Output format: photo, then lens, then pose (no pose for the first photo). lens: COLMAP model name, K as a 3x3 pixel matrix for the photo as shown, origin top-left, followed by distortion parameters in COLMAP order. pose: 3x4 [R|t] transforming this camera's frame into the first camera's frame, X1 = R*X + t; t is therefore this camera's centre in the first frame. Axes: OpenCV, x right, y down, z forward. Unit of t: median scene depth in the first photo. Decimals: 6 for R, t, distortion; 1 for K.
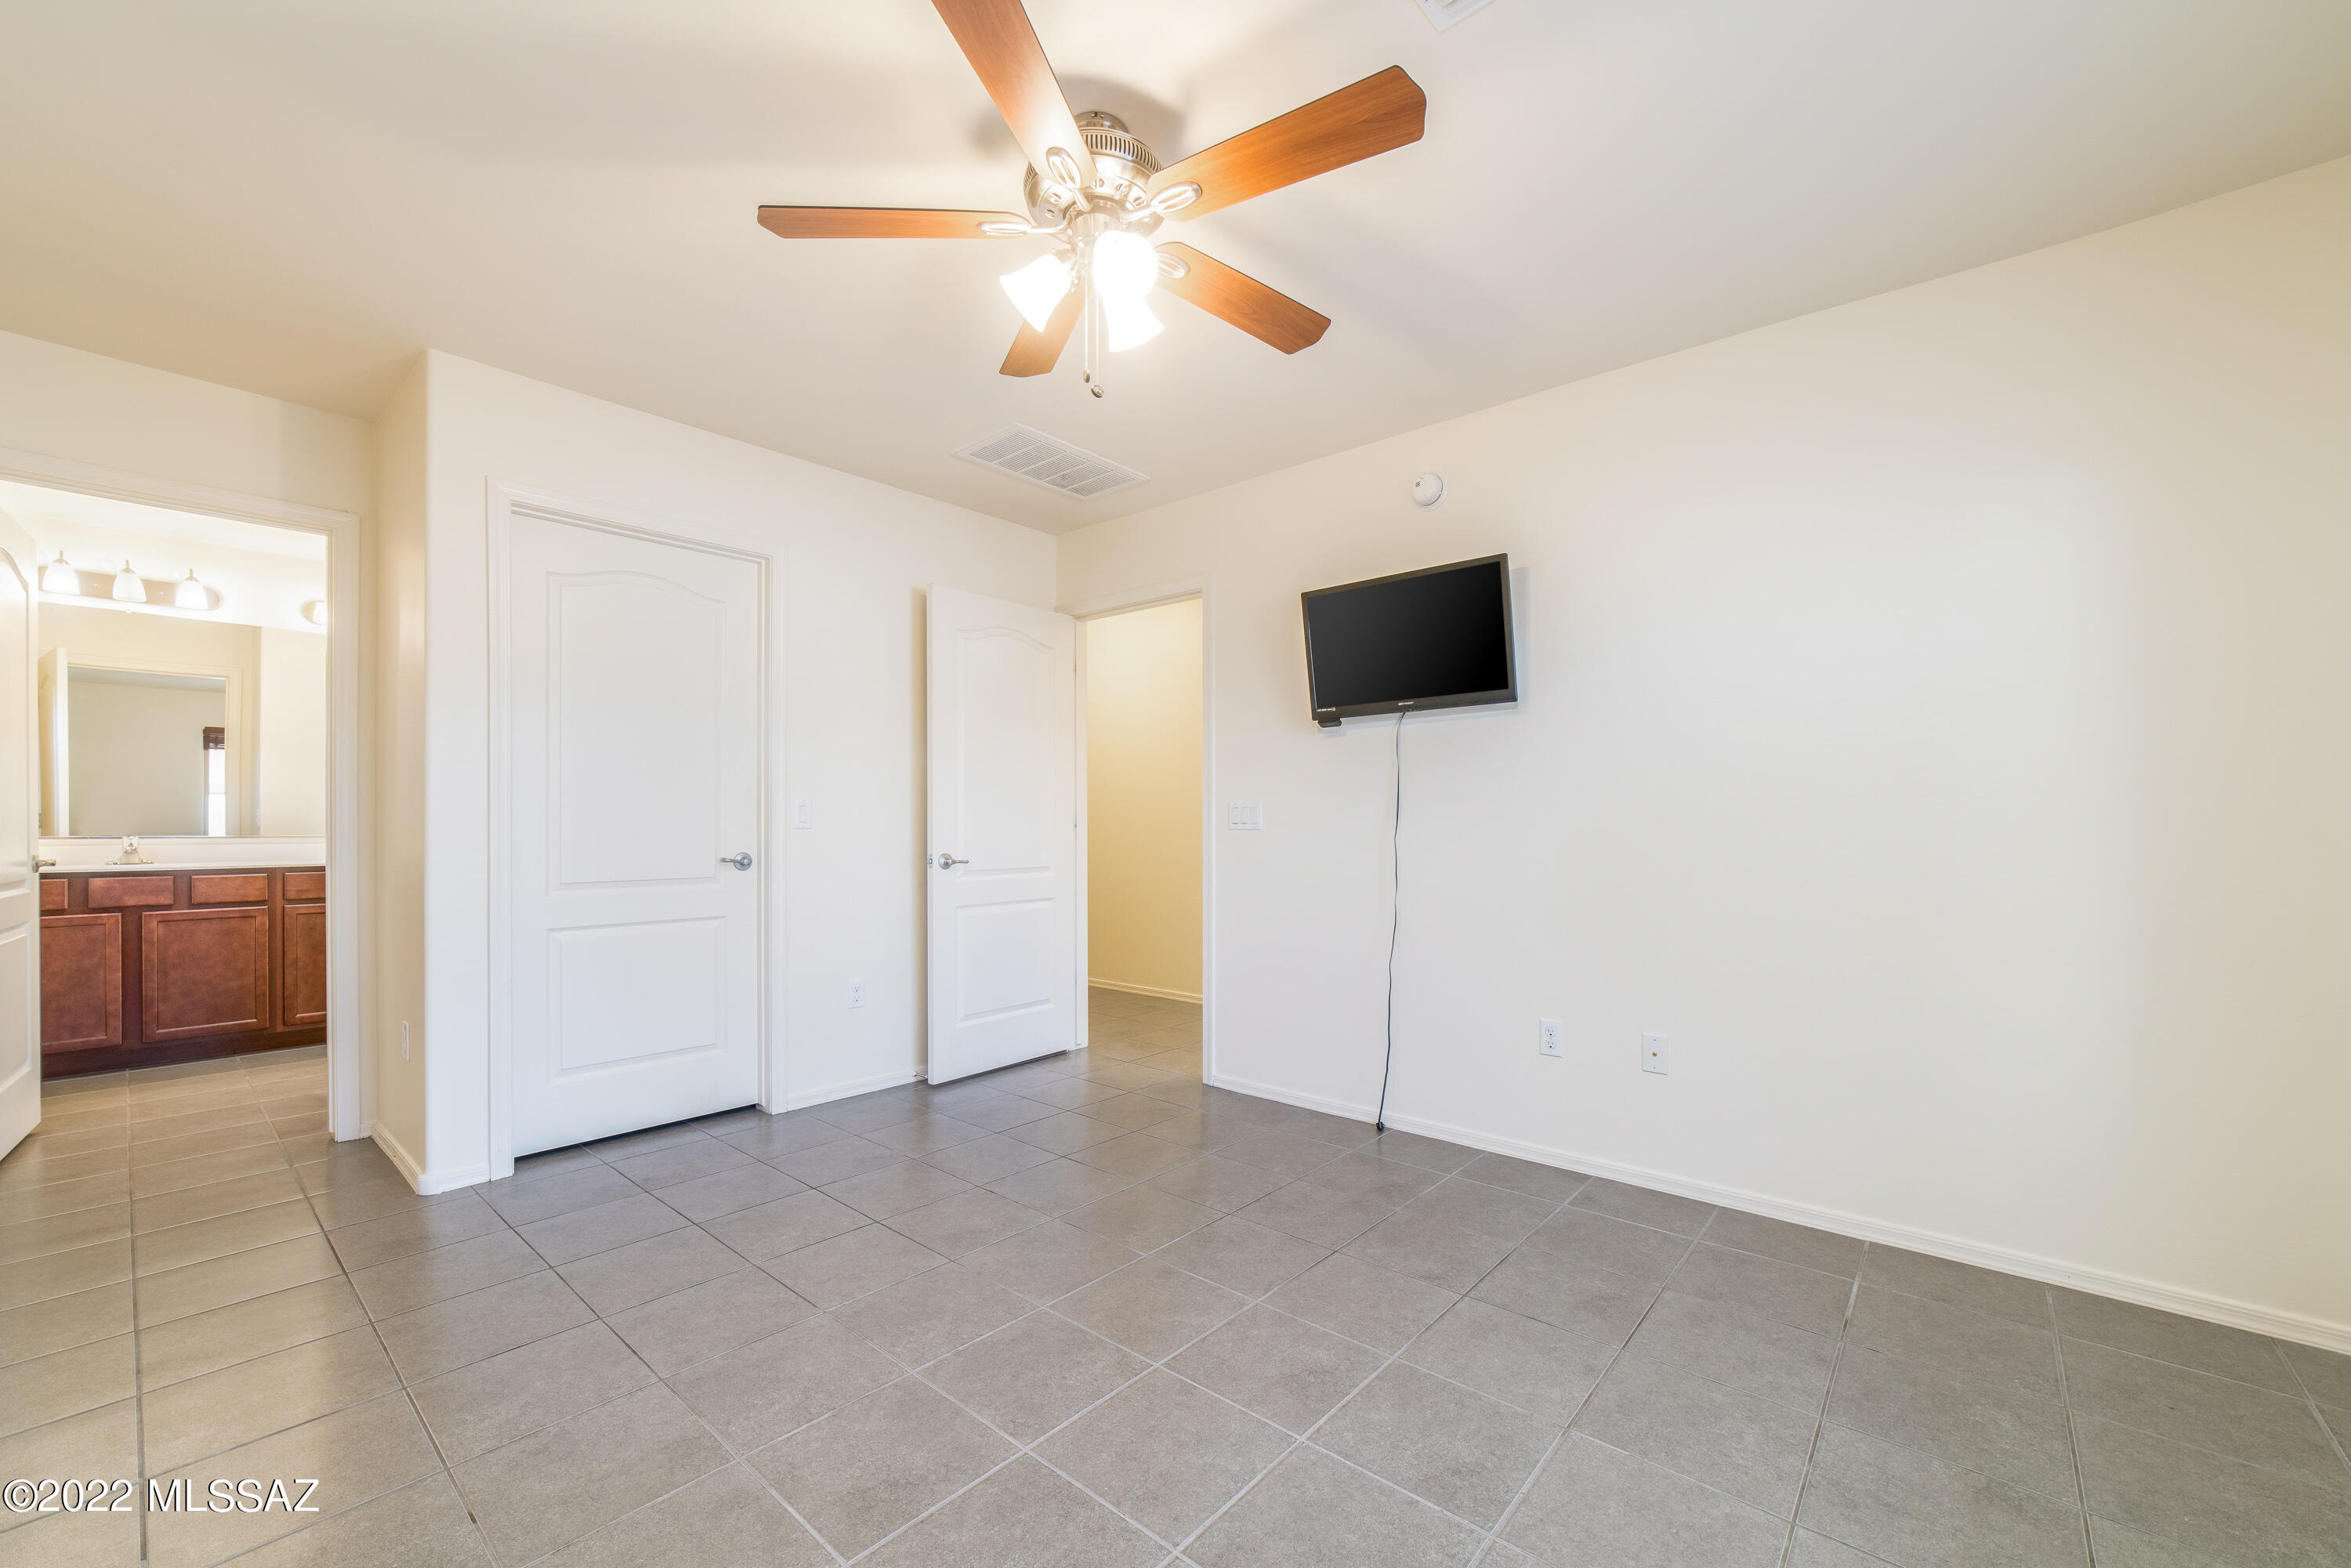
lens RADIAL K [[931.7, 0, 1160.4], [0, 931.7, 790.5], [0, 0, 1]] dist [-0.012654, 0.001329]
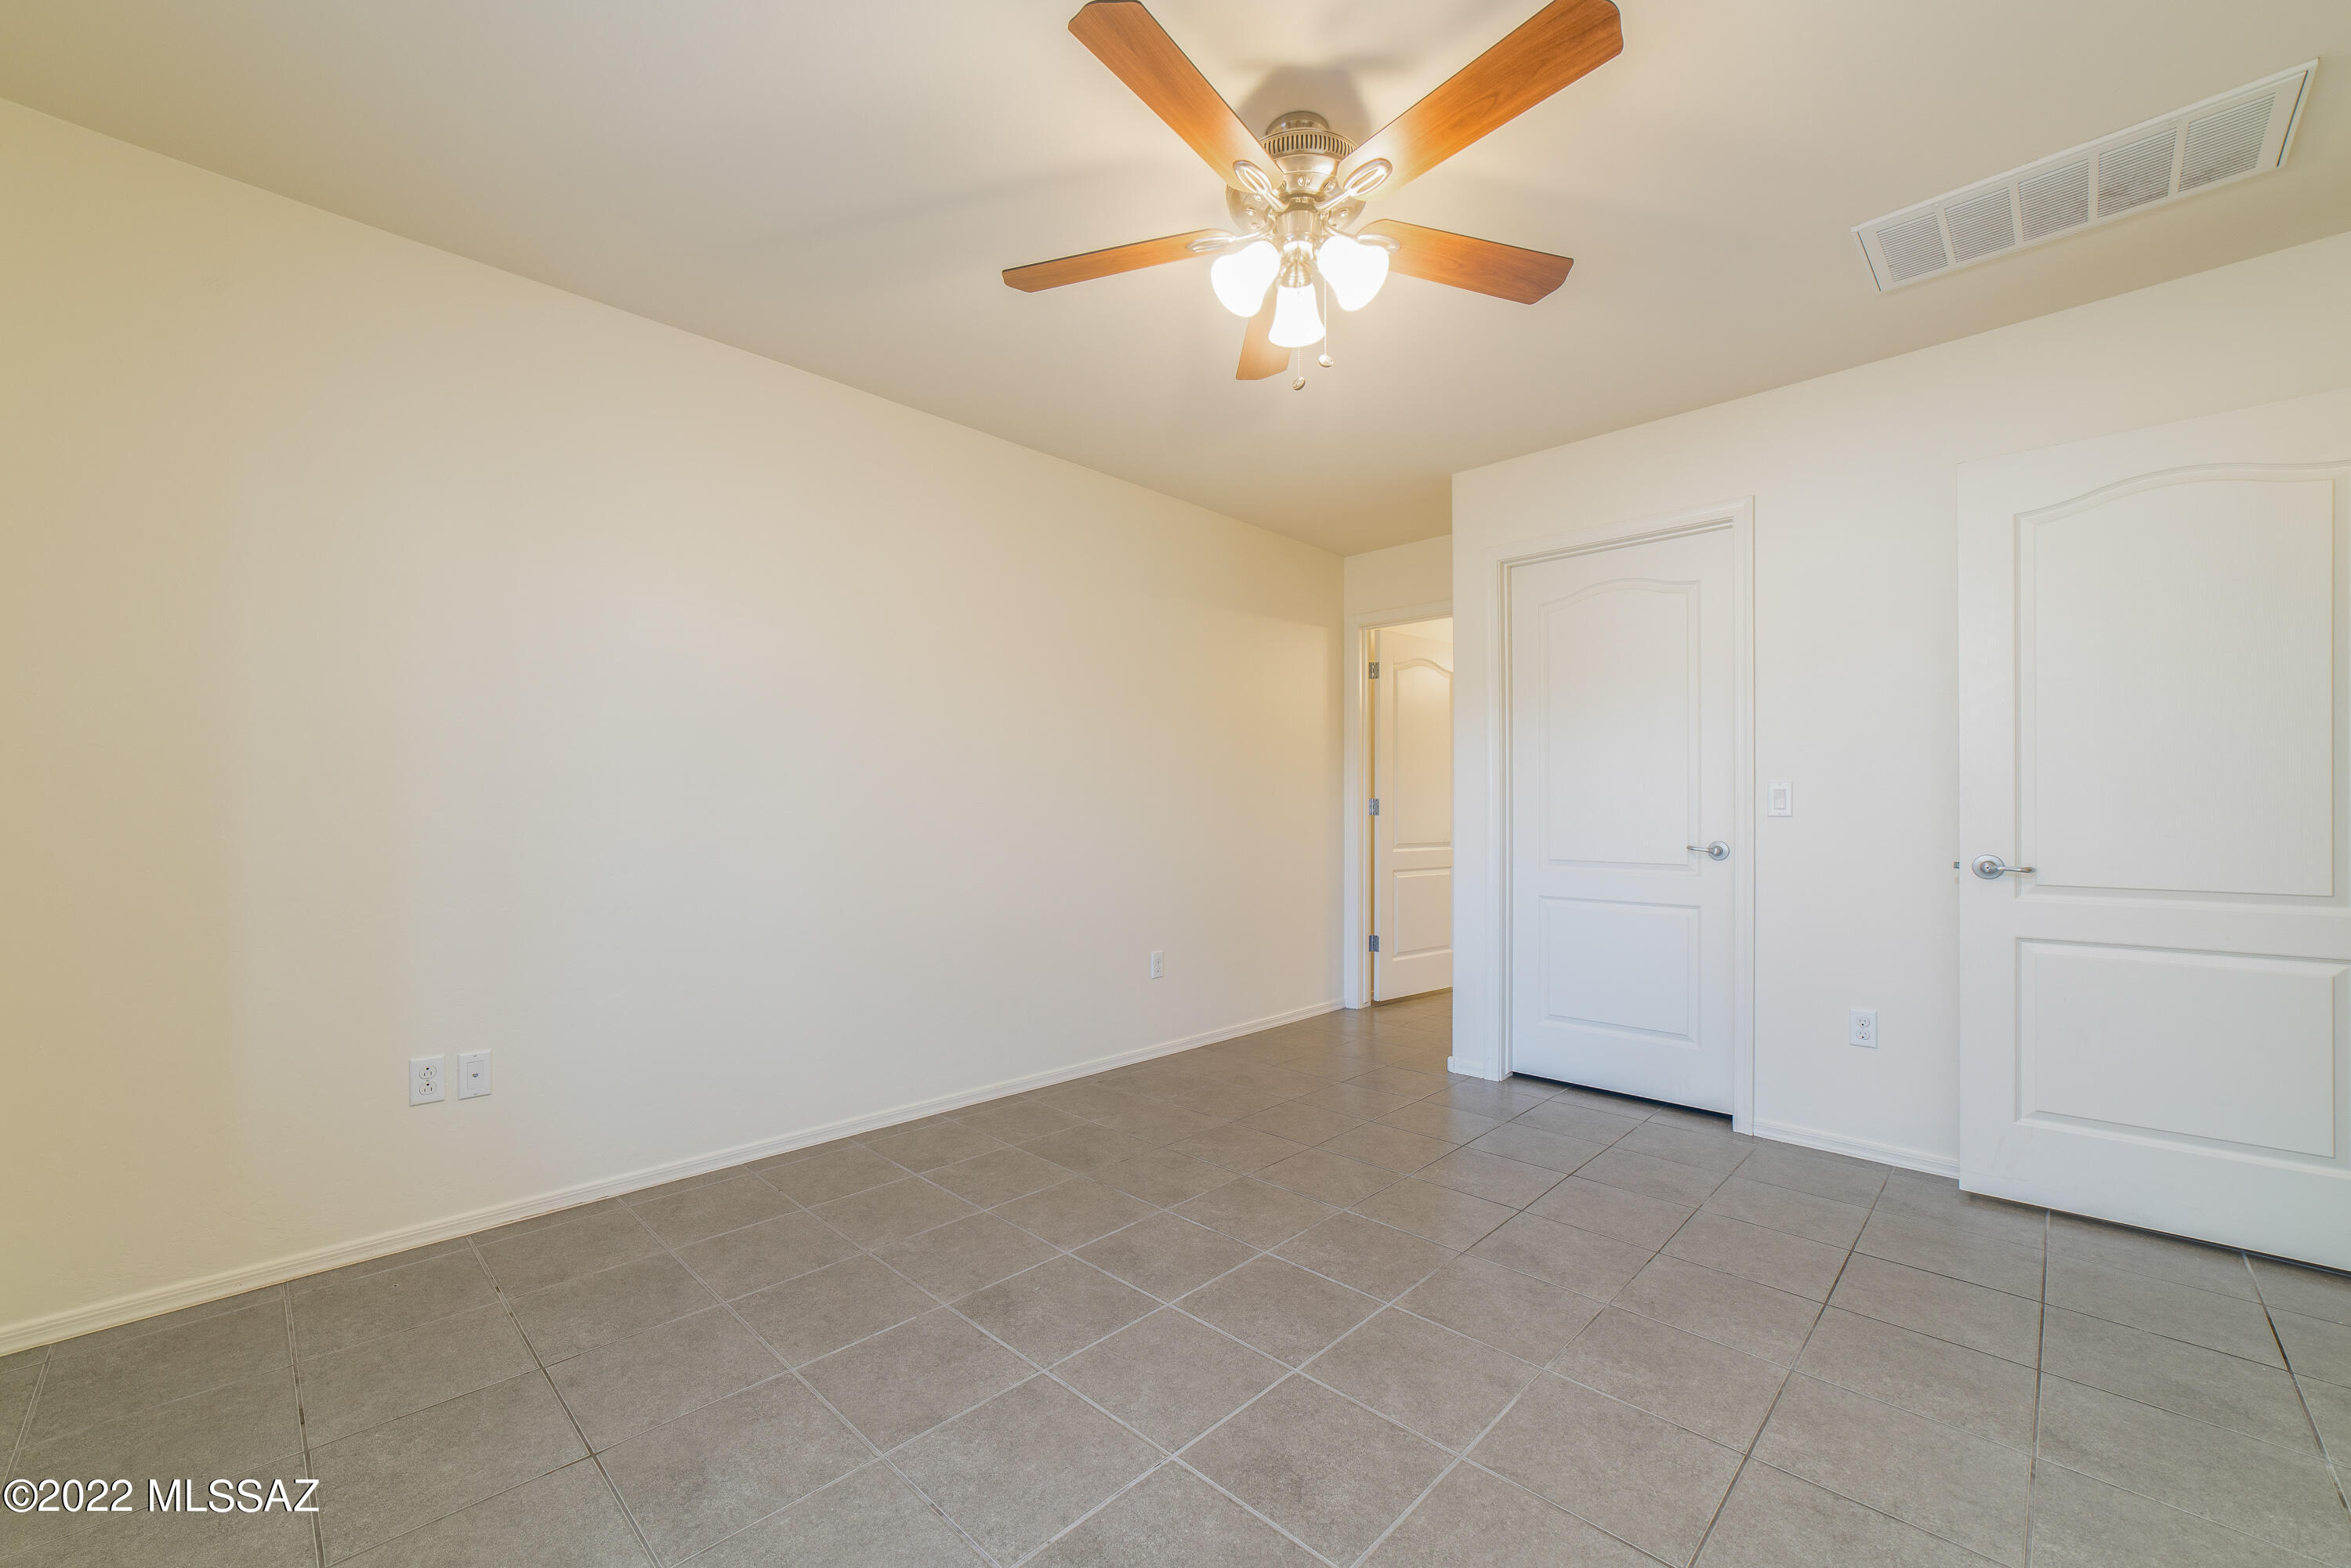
lens RADIAL K [[931.7, 0, 1162.4], [0, 931.7, 781.2], [0, 0, 1]] dist [-0.012654, 0.001329]
pose [[-0.047261, -0.034079, -0.998301, 0.865062], [0.031659, 0.998865, -0.035597, 0.035250], [0.998381, -0.033288, -0.046129, 0.816349]]
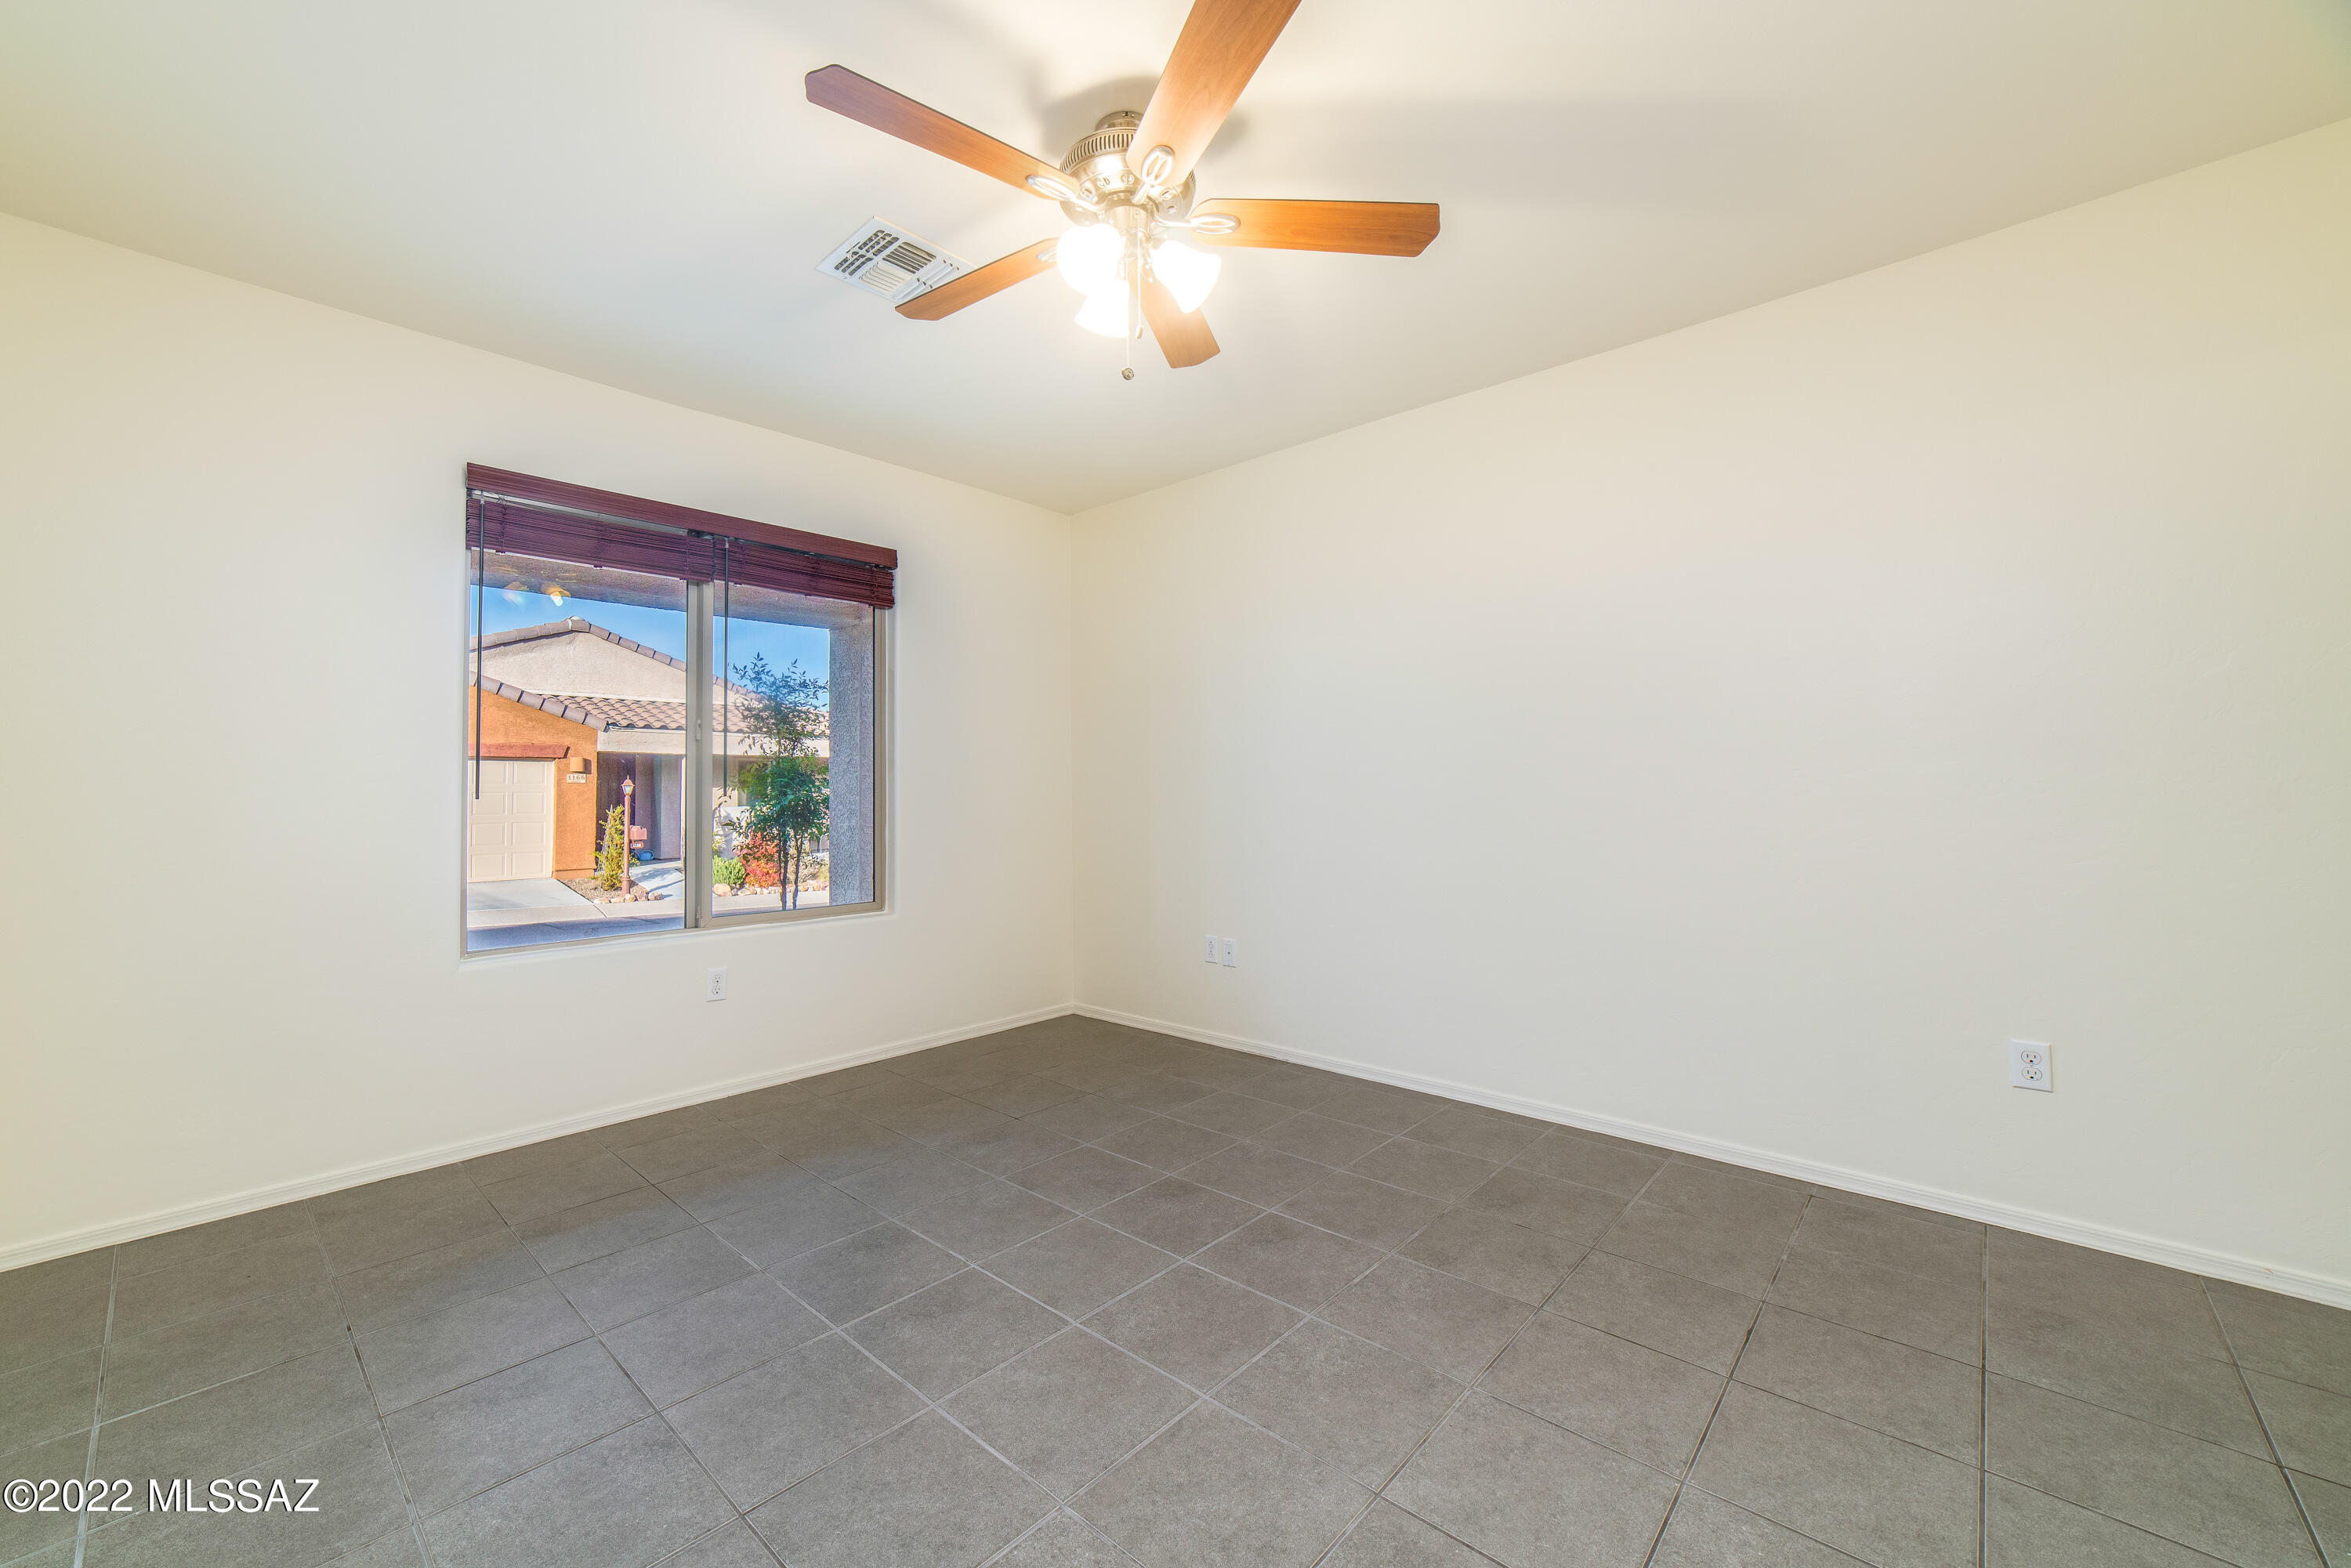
lens RADIAL K [[931.7, 0, 1154.7], [0, 931.7, 796.8], [0, 0, 1]] dist [-0.012654, 0.001329]
pose [[-0.999929, 0.003902, 0.011291, -0.091767], [0.003569, 0.999563, -0.029359, 0.064064], [-0.011400, -0.029316, -0.999505, 1.791178]]
